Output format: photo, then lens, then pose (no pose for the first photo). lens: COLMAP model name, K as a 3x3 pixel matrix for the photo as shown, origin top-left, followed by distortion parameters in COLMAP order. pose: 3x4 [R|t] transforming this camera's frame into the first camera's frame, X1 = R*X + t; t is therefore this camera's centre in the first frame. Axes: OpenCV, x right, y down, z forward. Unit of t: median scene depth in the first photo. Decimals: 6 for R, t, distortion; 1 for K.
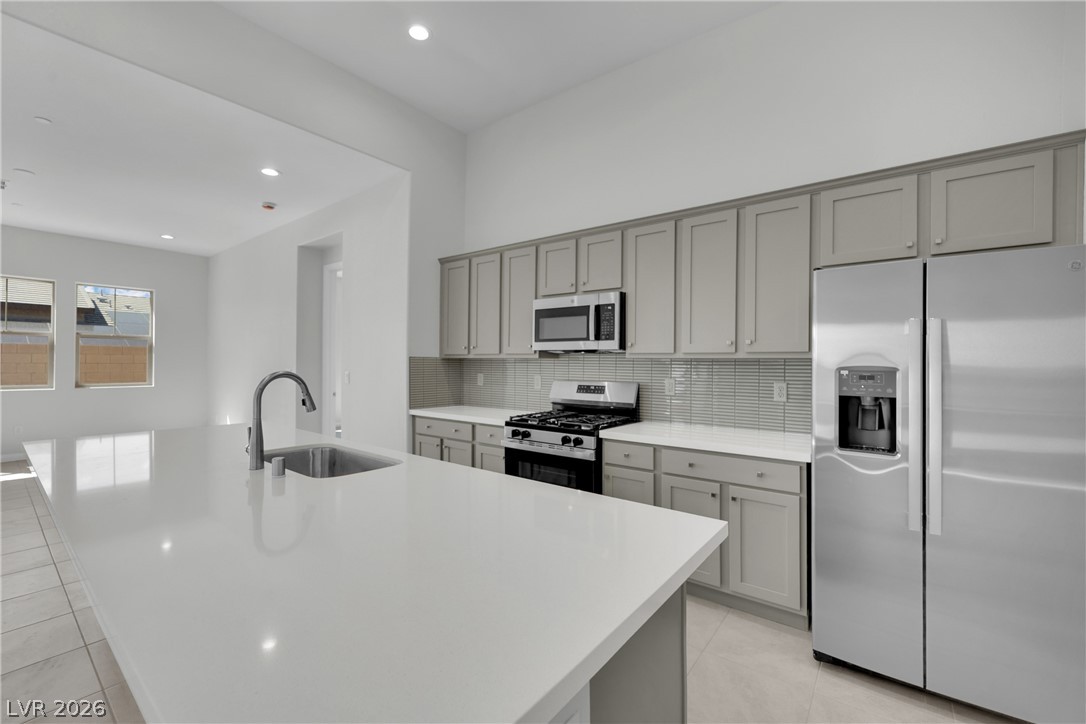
lens RADIAL K [[453.3, 0, 536.8], [0, 453.3, 359.1], [0, 0, 1]] dist [0.000642, -0.000021]
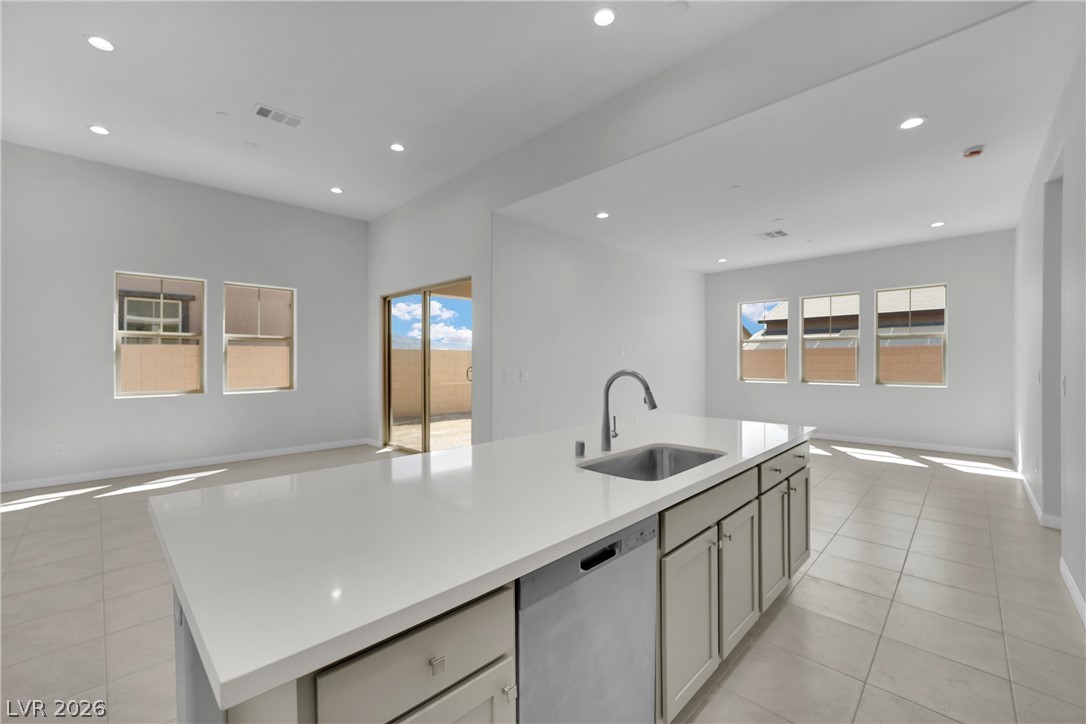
lens RADIAL K [[465.3, 0, 537.6], [0, 465.3, 365.4], [0, 0, 1]] dist [0.018247, -0.000184]
pose [[-0.138900, 0.003641, -0.990300, 0.379786], [0.012030, 0.999926, 0.001989, 0.003980], [0.990233, -0.011637, -0.138933, 0.534324]]
